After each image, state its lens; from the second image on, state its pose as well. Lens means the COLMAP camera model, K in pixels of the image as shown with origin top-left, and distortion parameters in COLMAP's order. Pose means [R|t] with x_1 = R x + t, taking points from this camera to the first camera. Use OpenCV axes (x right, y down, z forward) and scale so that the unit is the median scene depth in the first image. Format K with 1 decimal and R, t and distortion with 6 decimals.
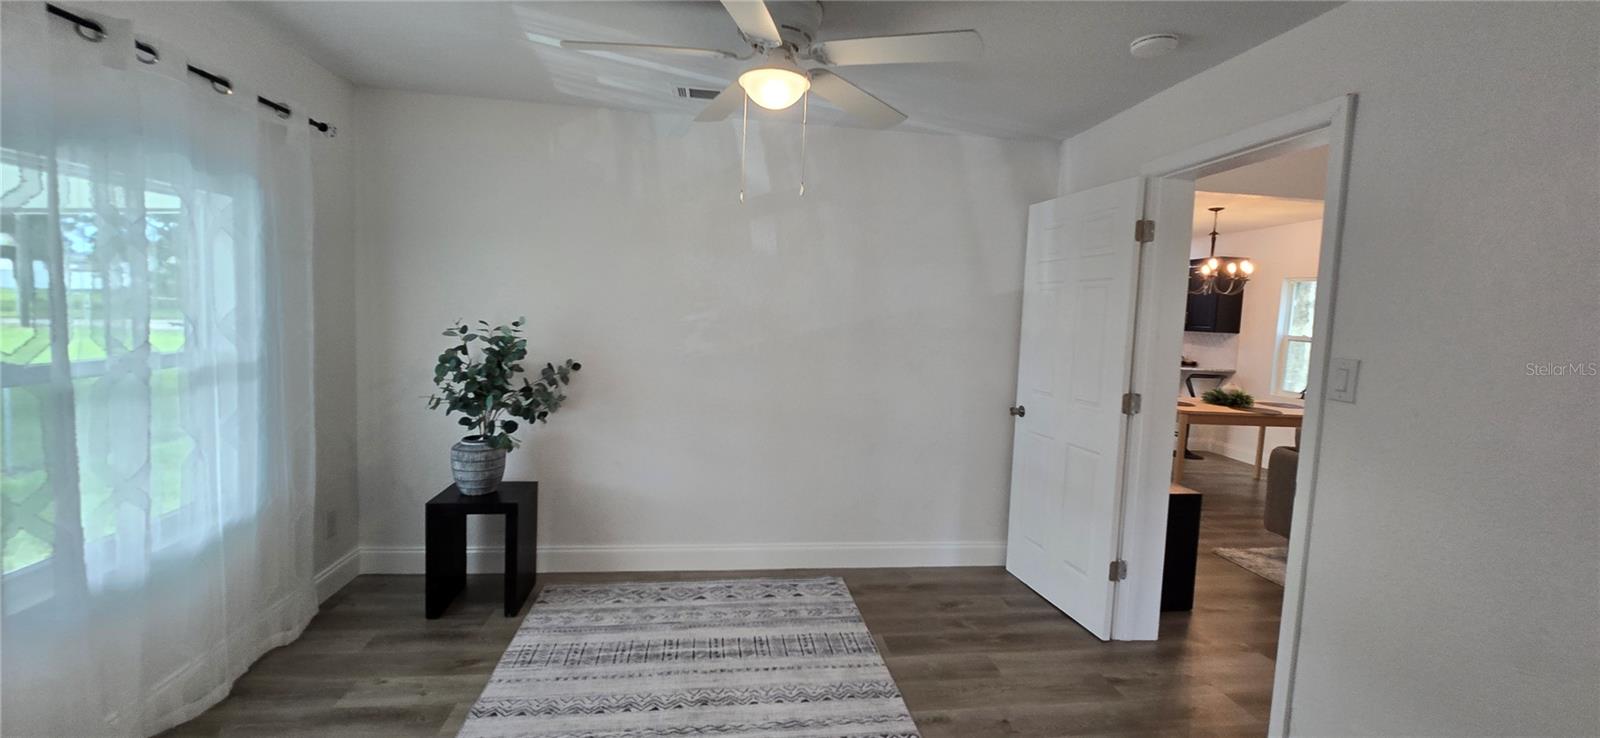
lens RADIAL K [[657.5, 0, 803.5], [0, 657.5, 360.4], [0, 0, 1]] dist [-0.001482, -0.000134]
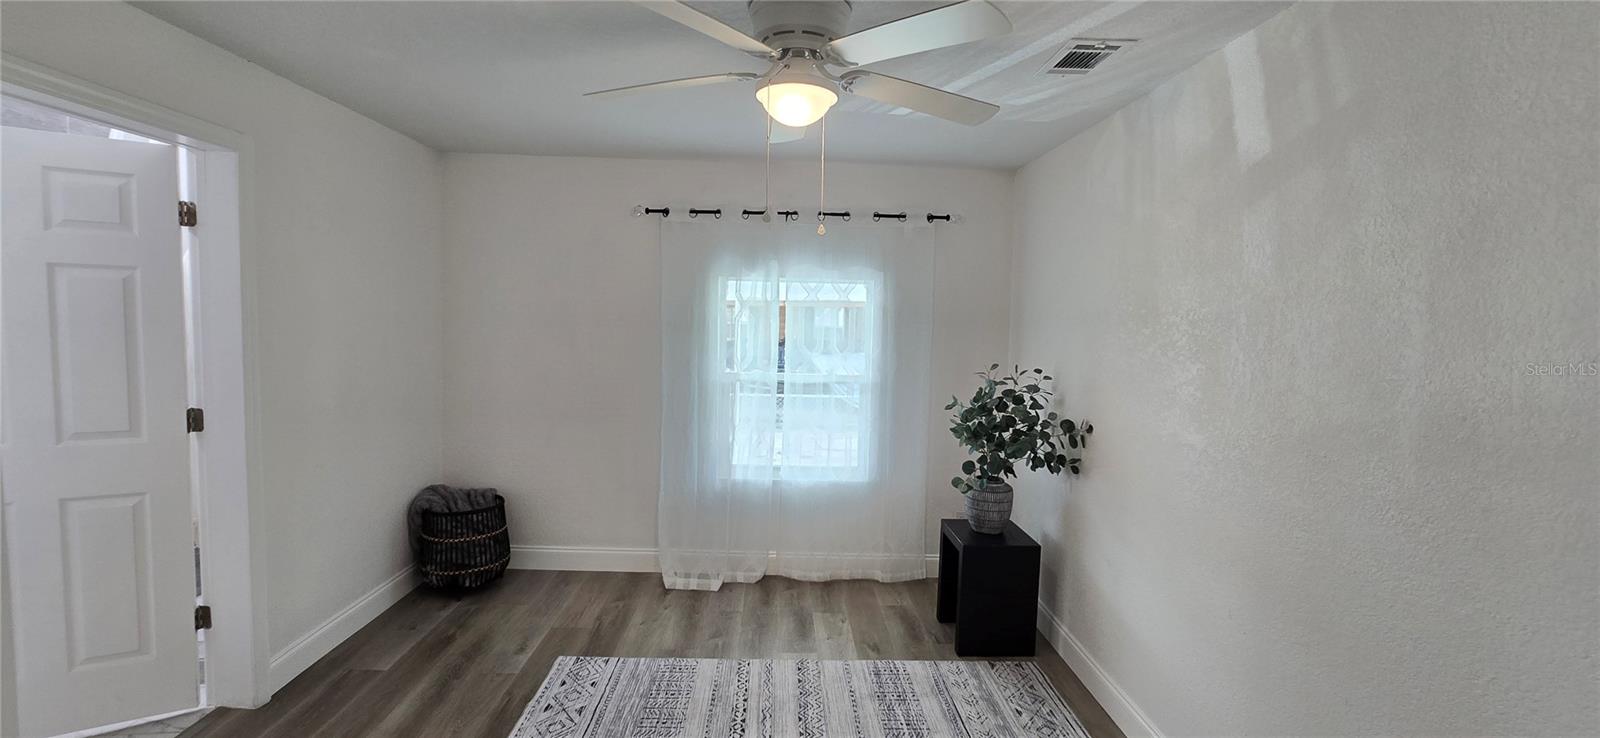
lens RADIAL K [[657.5, 0, 803.5], [0, 657.5, 360.4], [0, 0, 1]] dist [-0.001482, -0.000134]
pose [[-0.087749, 0.023039, -0.995876, 0.600226], [-0.123869, 0.991721, 0.033857, -0.072069], [0.988411, 0.126329, -0.084169, 0.807519]]
